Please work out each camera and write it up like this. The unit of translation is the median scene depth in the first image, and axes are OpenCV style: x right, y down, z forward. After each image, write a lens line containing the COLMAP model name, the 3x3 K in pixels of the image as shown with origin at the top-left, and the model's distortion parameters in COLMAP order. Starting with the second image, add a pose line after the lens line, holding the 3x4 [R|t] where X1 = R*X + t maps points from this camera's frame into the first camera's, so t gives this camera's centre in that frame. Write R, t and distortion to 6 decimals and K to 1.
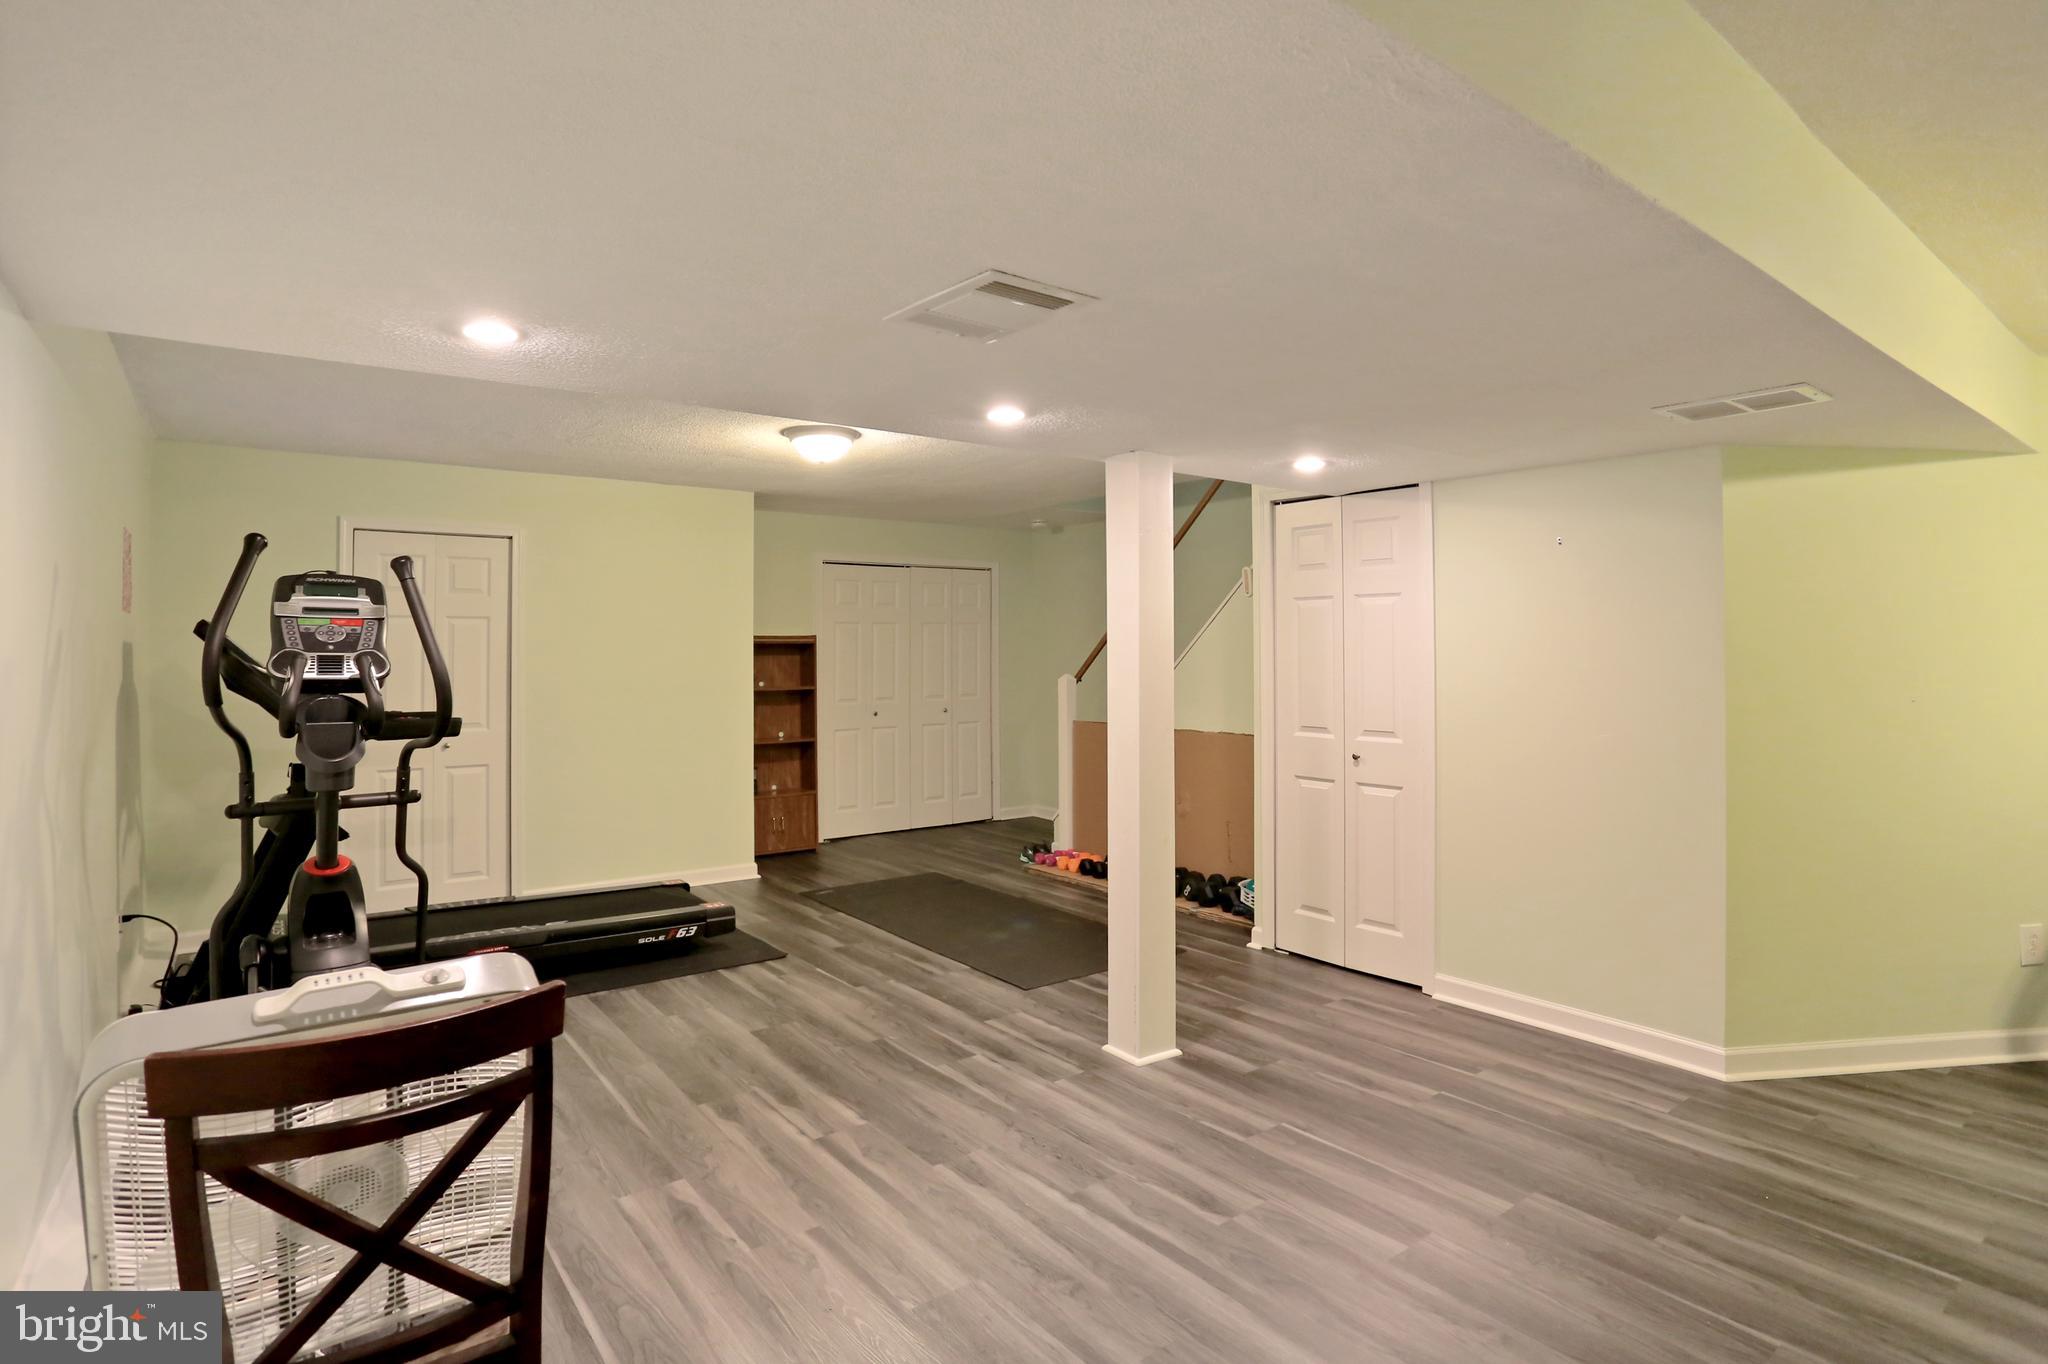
lens RADIAL K [[1033.1, 0, 1031.3], [0, 1033.1, 653.1], [0, 0, 1]] dist [-0.076579, 0.033165]
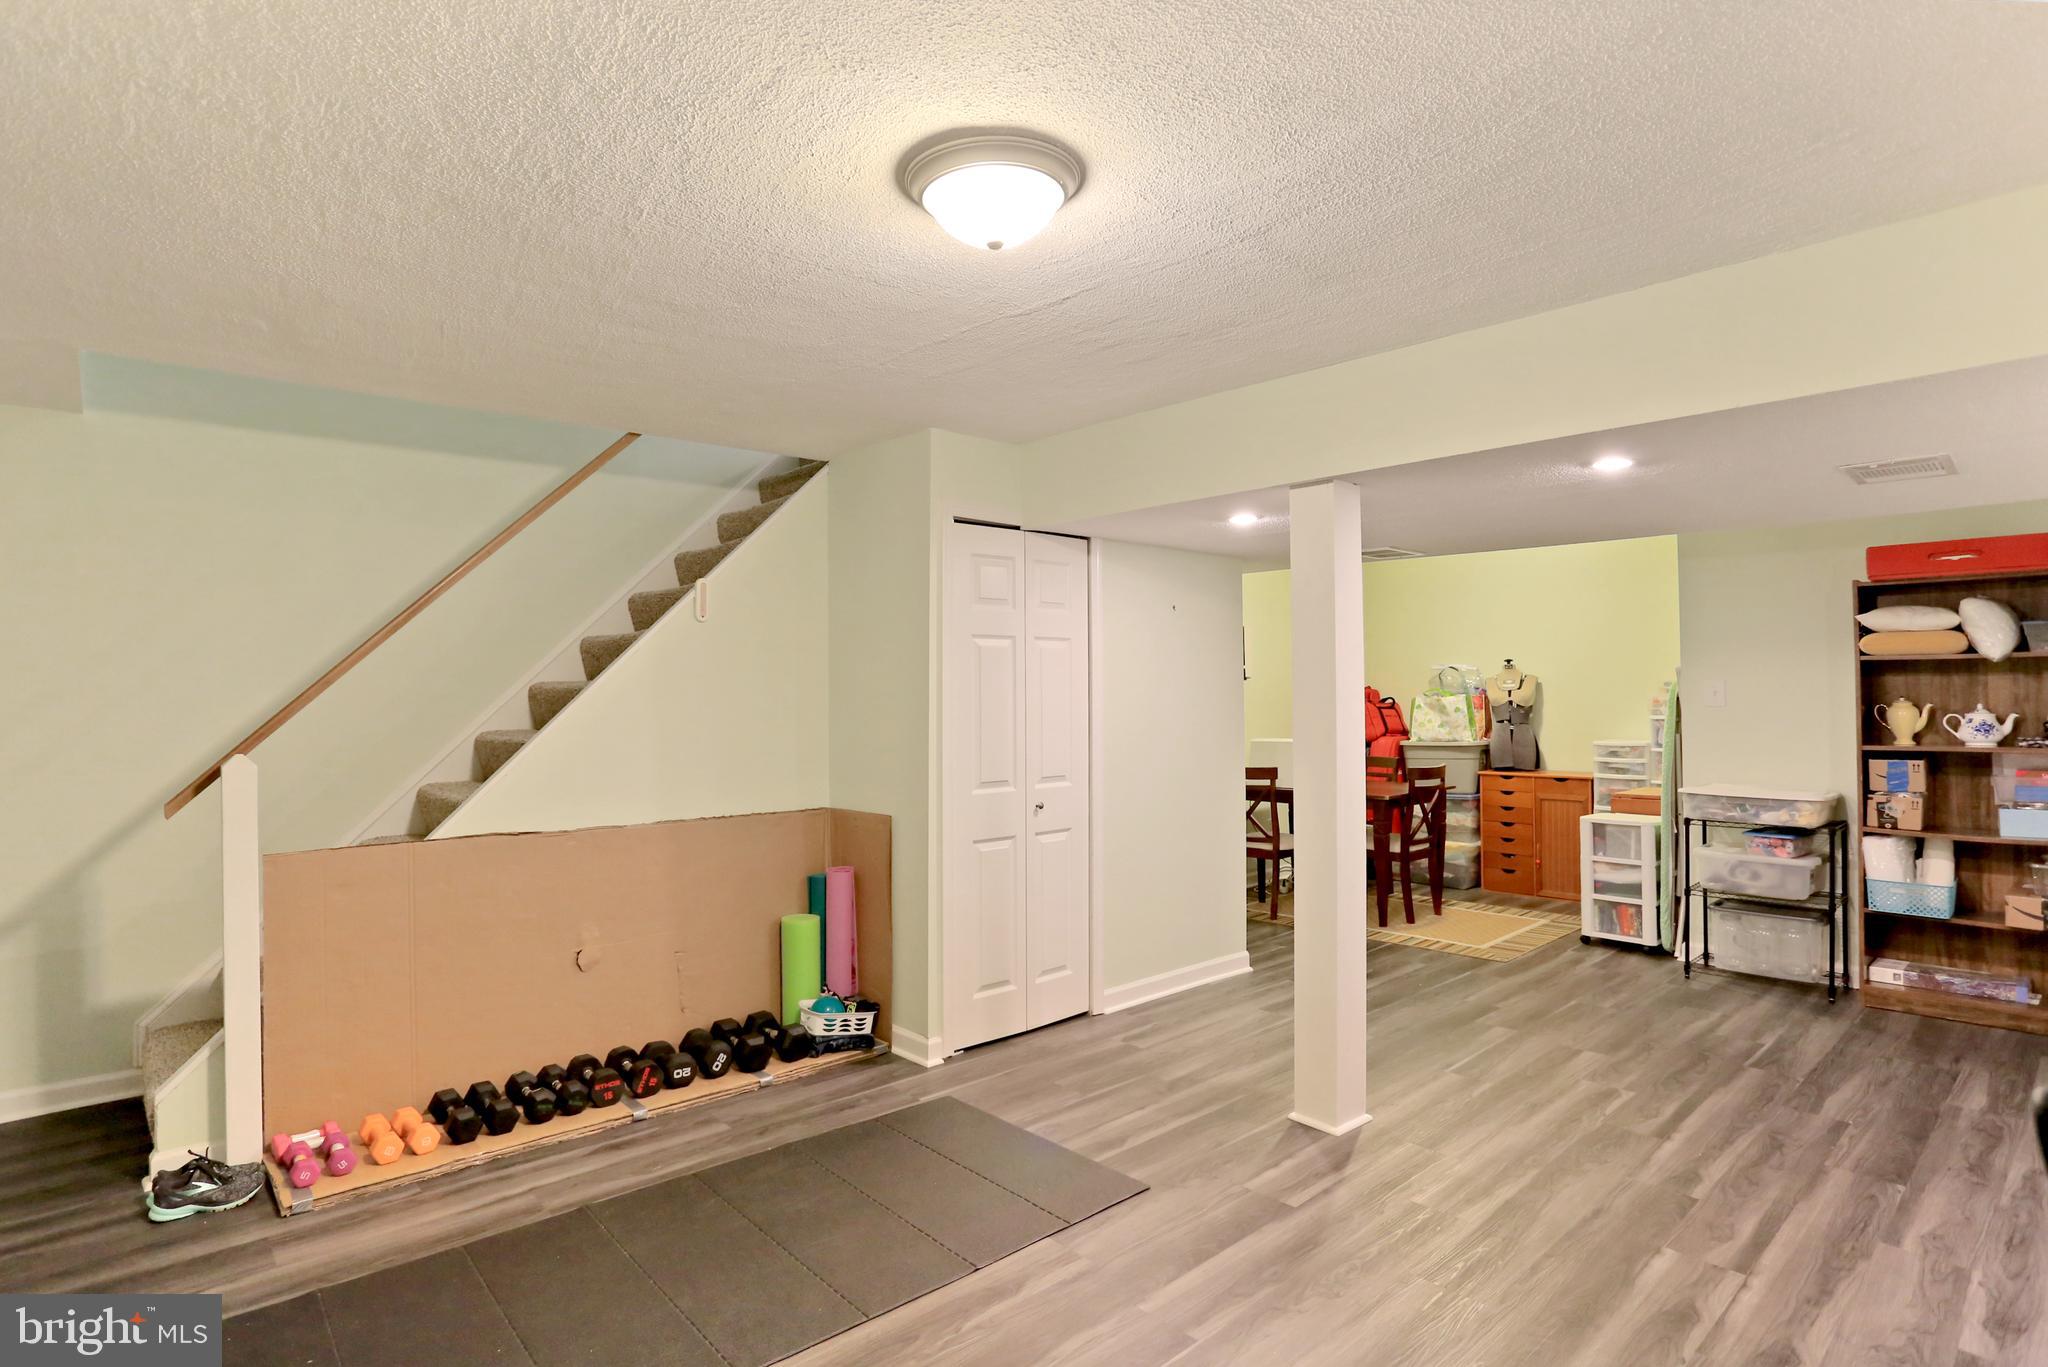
lens RADIAL K [[1047.8, 0, 980.7], [0, 1047.8, 647.7], [0, 0, 1]] dist [-0.066147, 0.020735]
pose [[-0.044082, 0.046558, 0.997942, -0.848260], [0.015402, 0.998826, -0.045919, -0.005771], [-0.998909, 0.013346, -0.044748, 1.363944]]
